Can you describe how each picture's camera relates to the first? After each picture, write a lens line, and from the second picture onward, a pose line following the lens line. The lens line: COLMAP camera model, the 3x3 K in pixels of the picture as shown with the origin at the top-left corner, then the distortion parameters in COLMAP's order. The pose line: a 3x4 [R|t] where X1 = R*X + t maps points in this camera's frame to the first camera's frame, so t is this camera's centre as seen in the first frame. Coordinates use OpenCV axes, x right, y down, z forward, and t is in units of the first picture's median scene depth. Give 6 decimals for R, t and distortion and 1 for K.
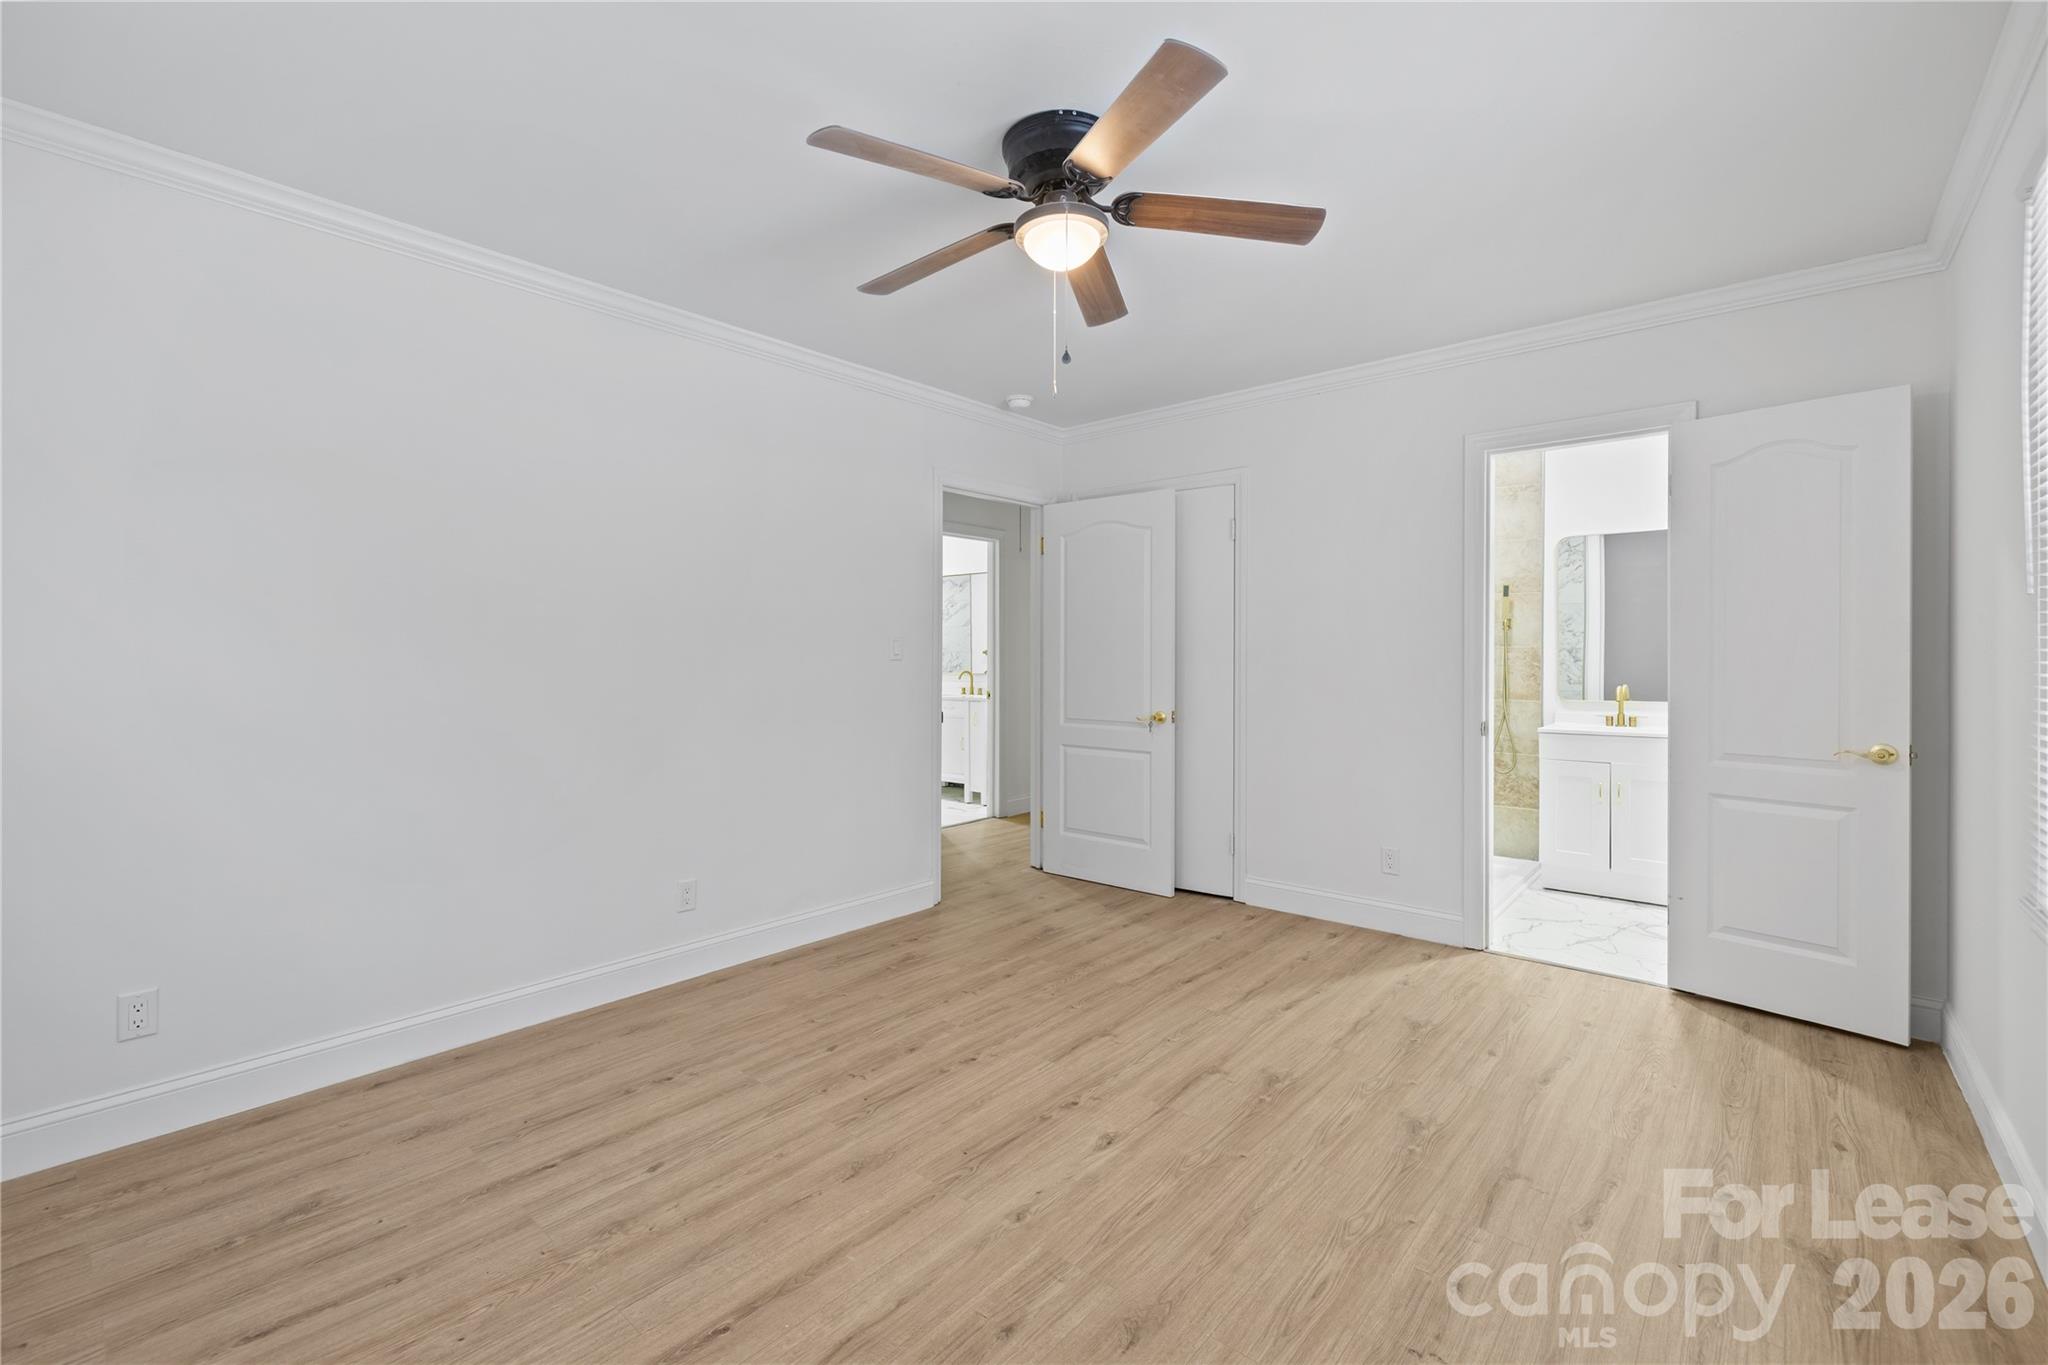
lens RADIAL K [[874.7, 0, 1023.7], [0, 874.7, 663.7], [0, 0, 1]] dist [-0.003724, -0.000503]
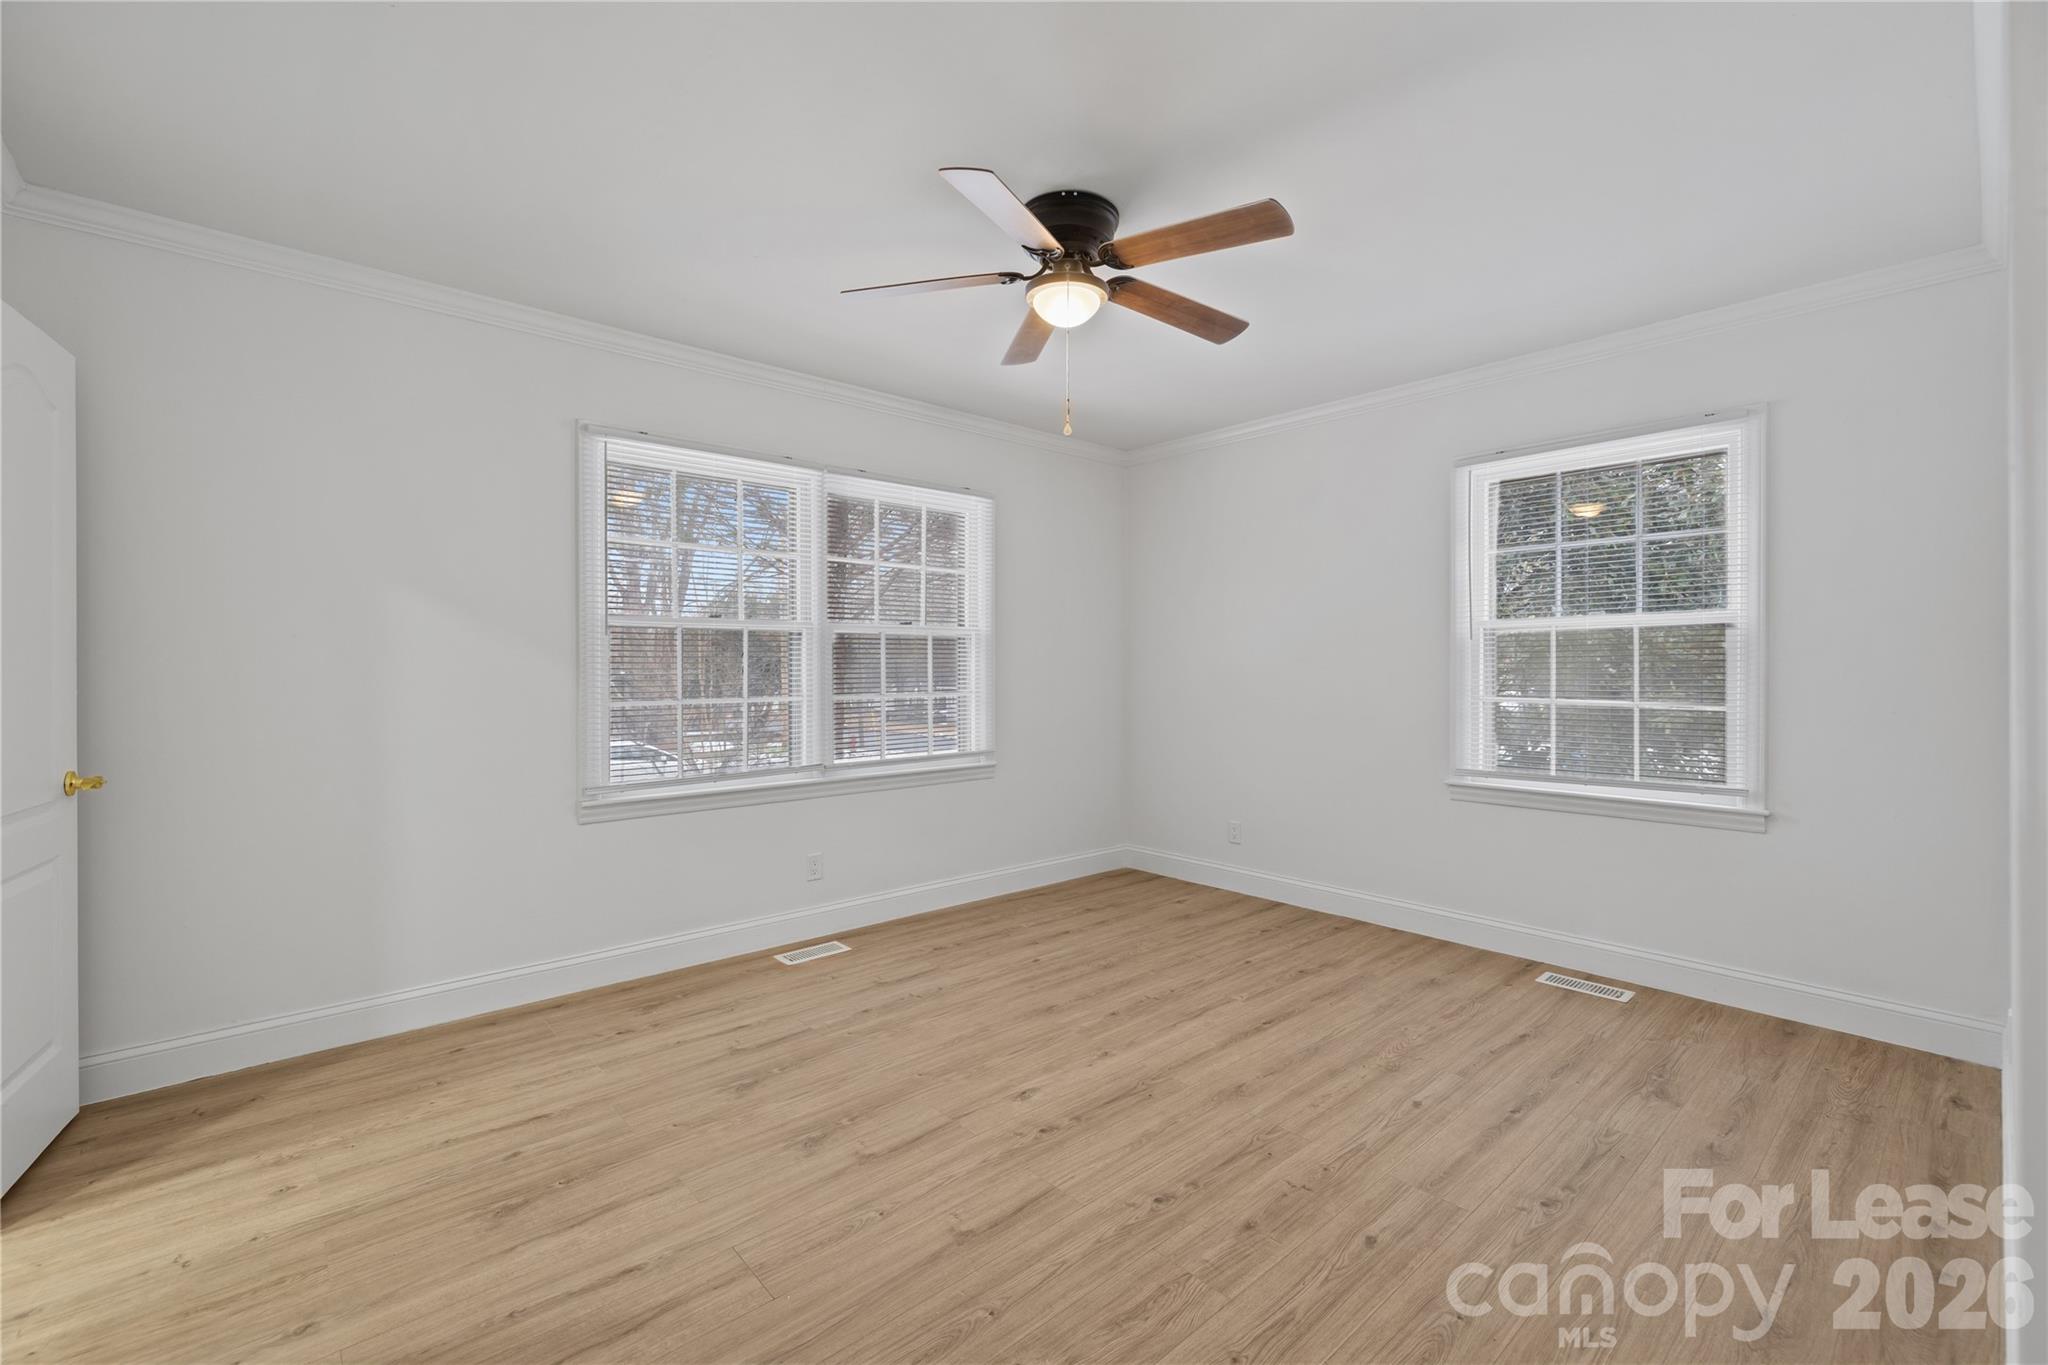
lens RADIAL K [[874.7, 0, 1019.6], [0, 874.7, 667.4], [0, 0, 1]] dist [-0.003724, -0.000503]
pose [[-0.991808, -0.000944, 0.127737, -0.037918], [0.000798, 0.999907, 0.013587, -0.020542], [-0.127738, 0.013577, -0.991715, 1.915924]]
